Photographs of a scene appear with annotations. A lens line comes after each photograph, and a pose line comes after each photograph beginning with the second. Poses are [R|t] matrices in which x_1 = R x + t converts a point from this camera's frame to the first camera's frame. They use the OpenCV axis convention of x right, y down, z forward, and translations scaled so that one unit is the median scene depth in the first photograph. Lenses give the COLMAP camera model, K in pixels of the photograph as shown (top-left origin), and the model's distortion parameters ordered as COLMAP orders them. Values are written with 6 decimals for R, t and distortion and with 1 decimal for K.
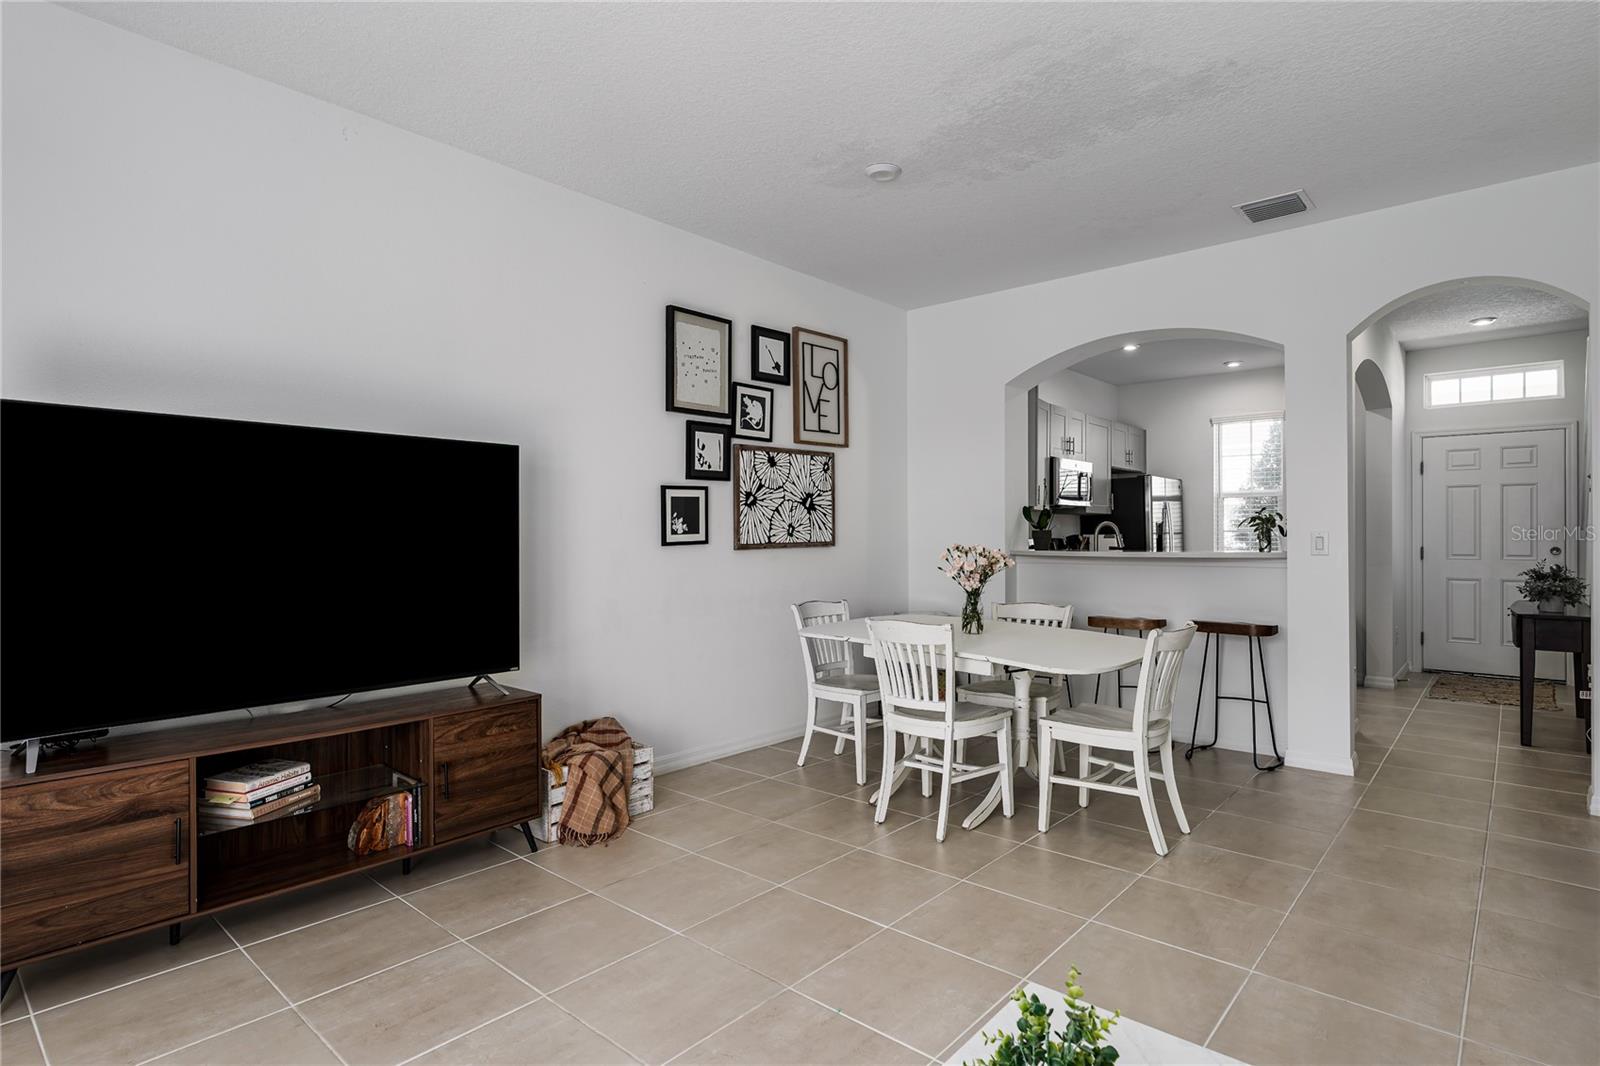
lens RADIAL K [[822.3, 0, 798.8], [0, 822.3, 533.8], [0, 0, 1]] dist [-0.004090, 0.000190]
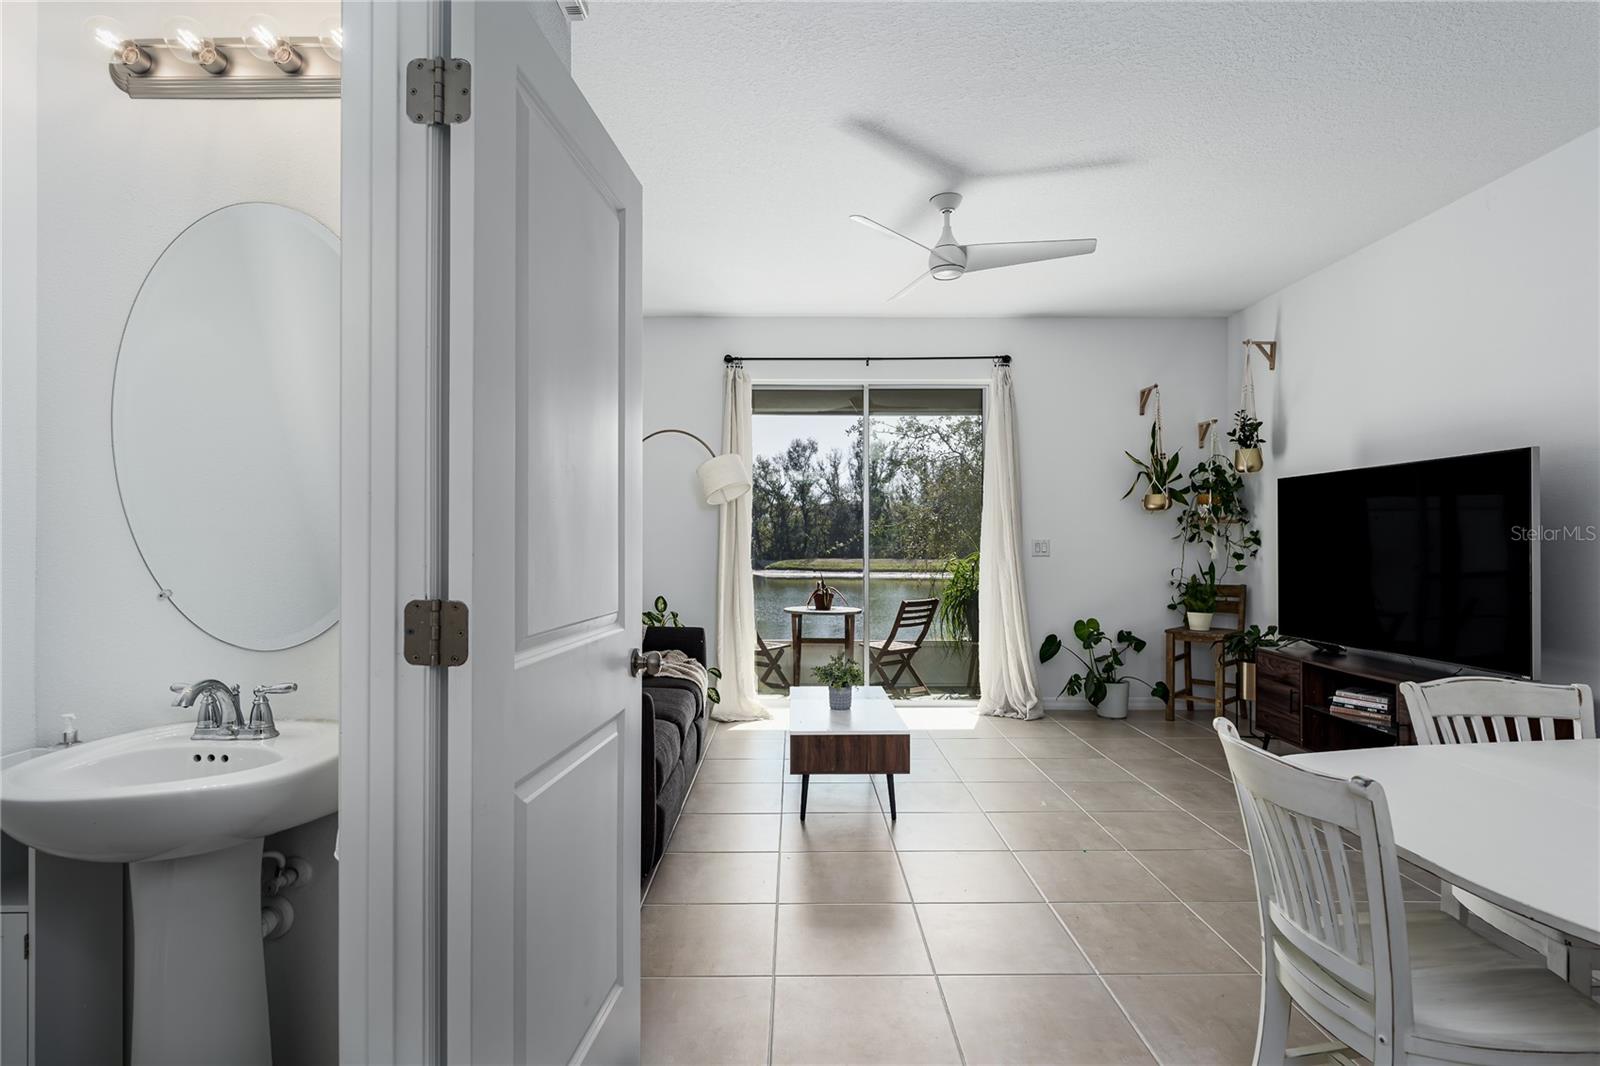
lens RADIAL K [[822.3, 0, 797.6], [0, 822.3, 533.3], [0, 0, 1]] dist [-0.004090, 0.000190]
pose [[-0.742198, -0.000867, -0.670180, 1.196465], [0.002550, 0.999988, -0.004118, -0.008984], [0.670175, -0.004765, -0.742187, 1.442250]]
